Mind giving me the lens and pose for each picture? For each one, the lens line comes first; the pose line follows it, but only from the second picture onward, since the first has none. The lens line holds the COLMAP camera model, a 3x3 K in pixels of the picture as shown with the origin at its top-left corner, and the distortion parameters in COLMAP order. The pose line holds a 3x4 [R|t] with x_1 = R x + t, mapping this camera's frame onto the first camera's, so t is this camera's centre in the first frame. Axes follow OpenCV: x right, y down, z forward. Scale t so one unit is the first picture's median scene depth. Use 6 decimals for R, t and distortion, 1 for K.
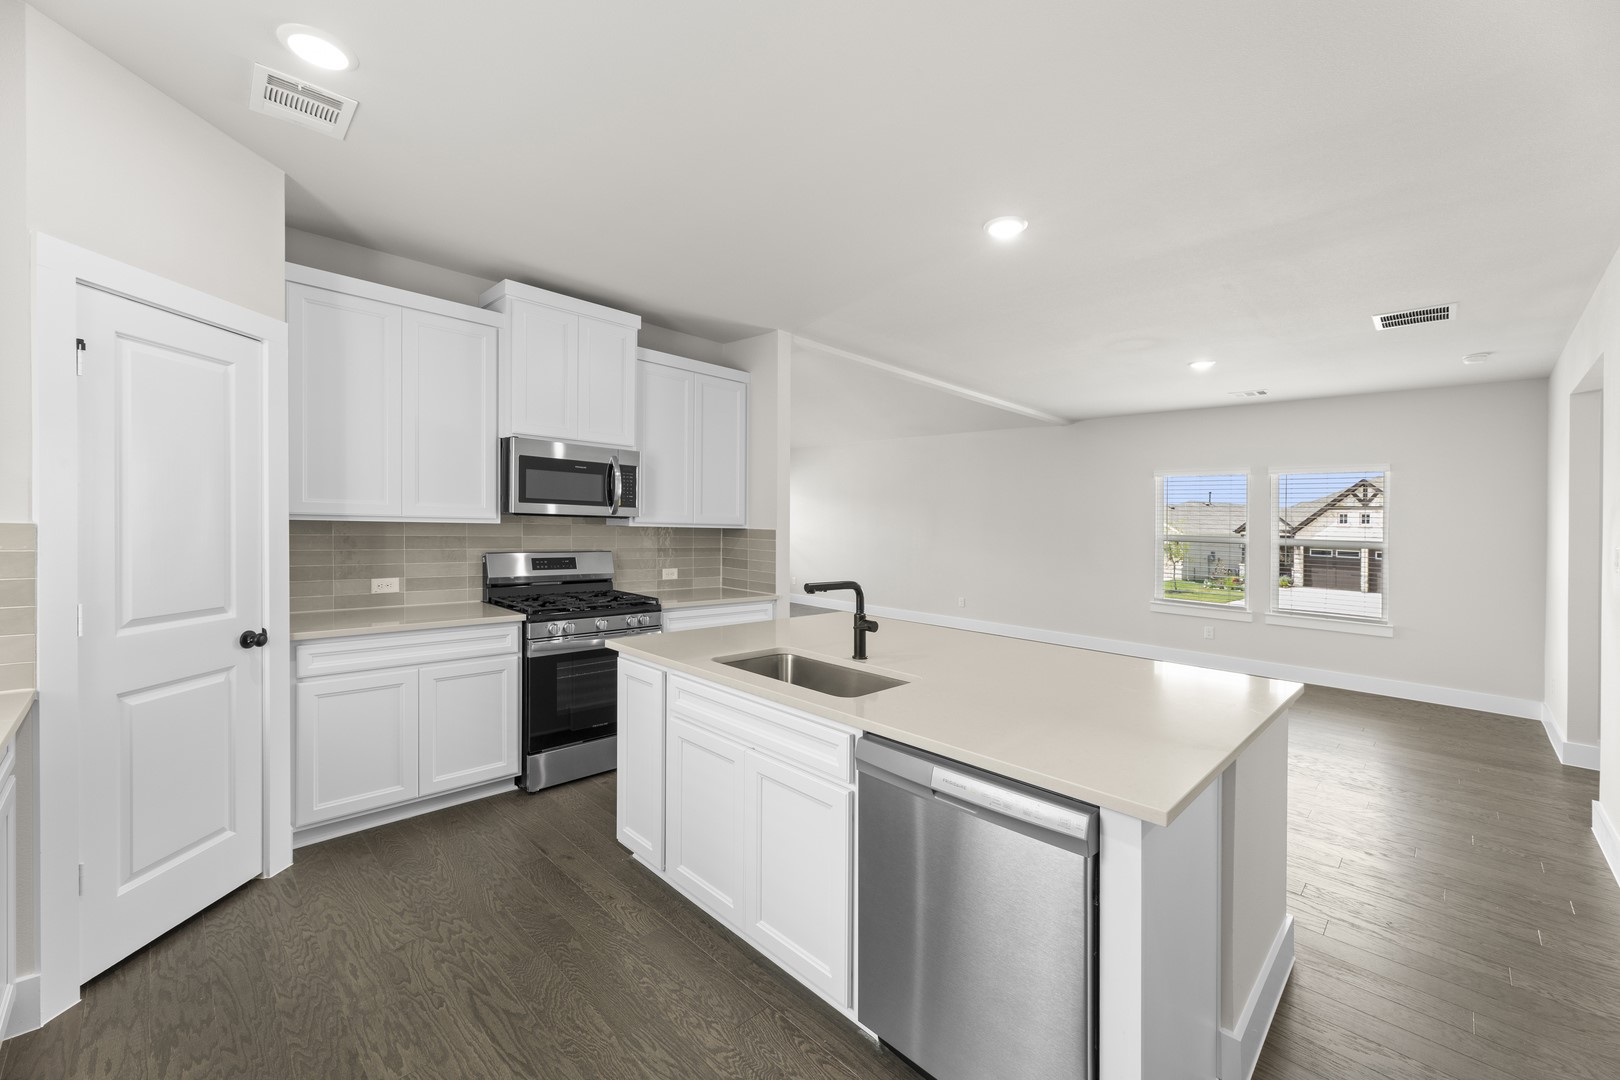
lens RADIAL K [[606.1, 0, 803.6], [0, 606.1, 487.9], [0, 0, 1]] dist [-0.035605, -0.000001]
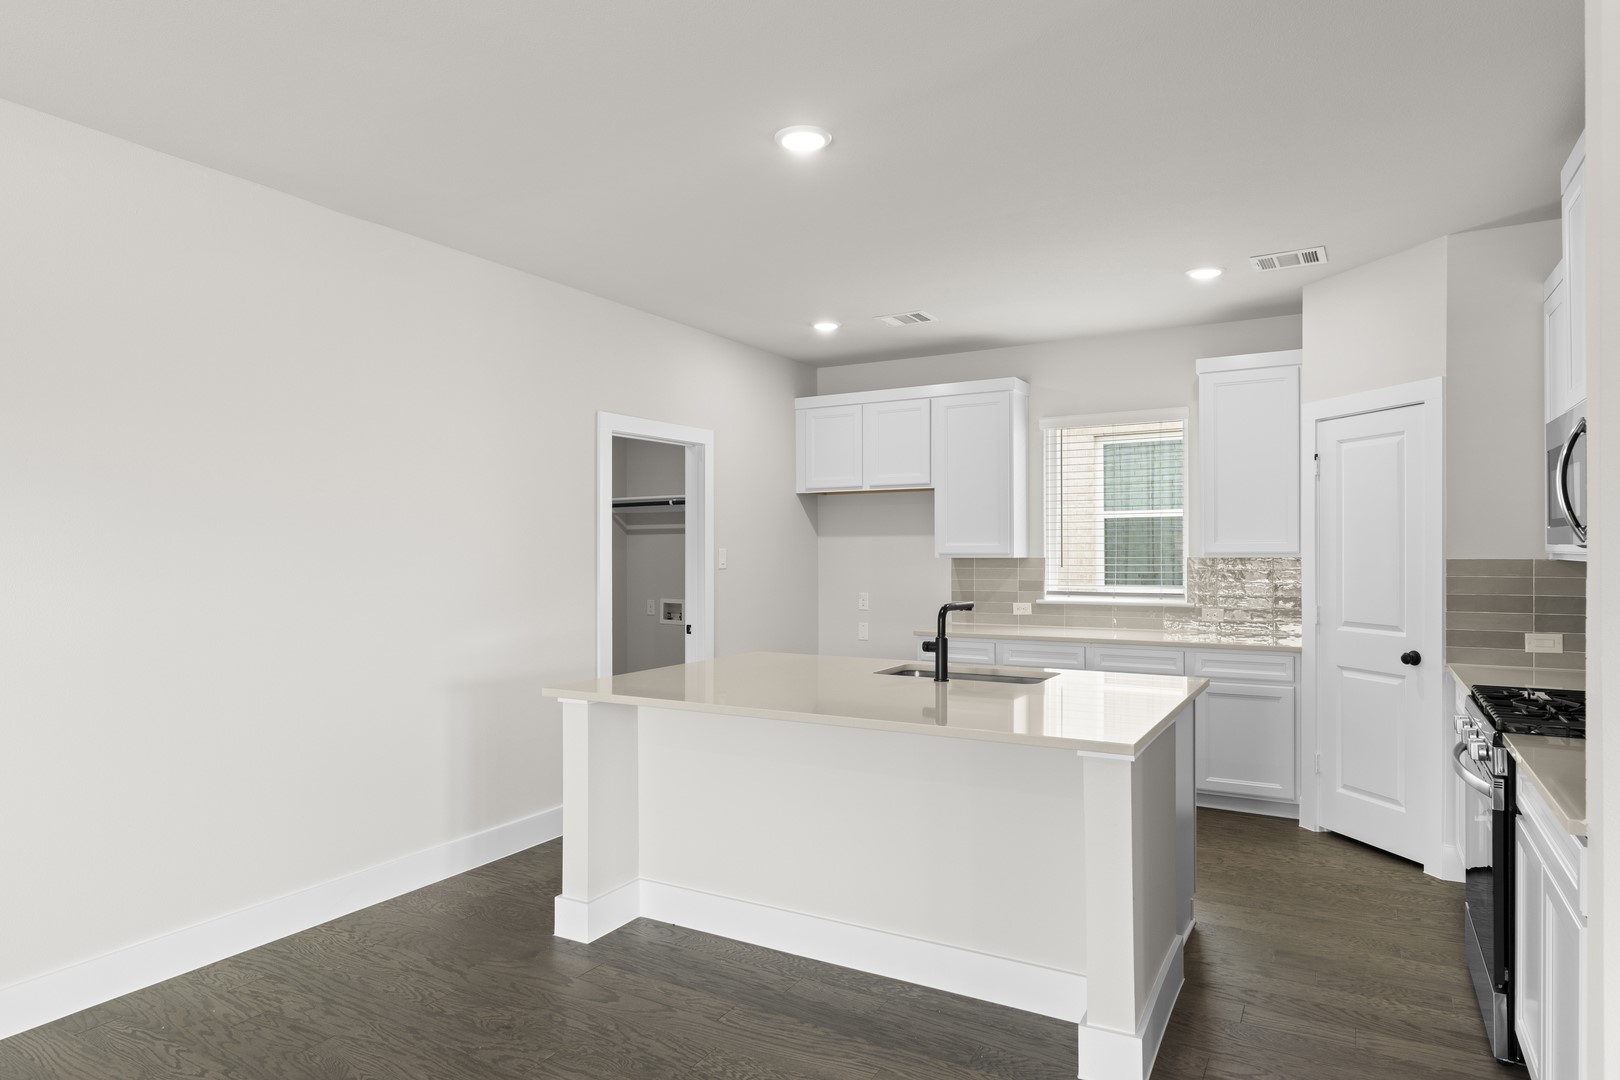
lens RADIAL K [[946.6, 0, 808.2], [0, 946.6, 531.8], [0, 0, 1]] dist [-0.002775, -0.000048]
pose [[-0.959511, -0.031780, -0.279874, 0.470934], [-0.010690, 0.997007, -0.076563, 0.098295], [0.281470, -0.070471, -0.956979, 1.512571]]
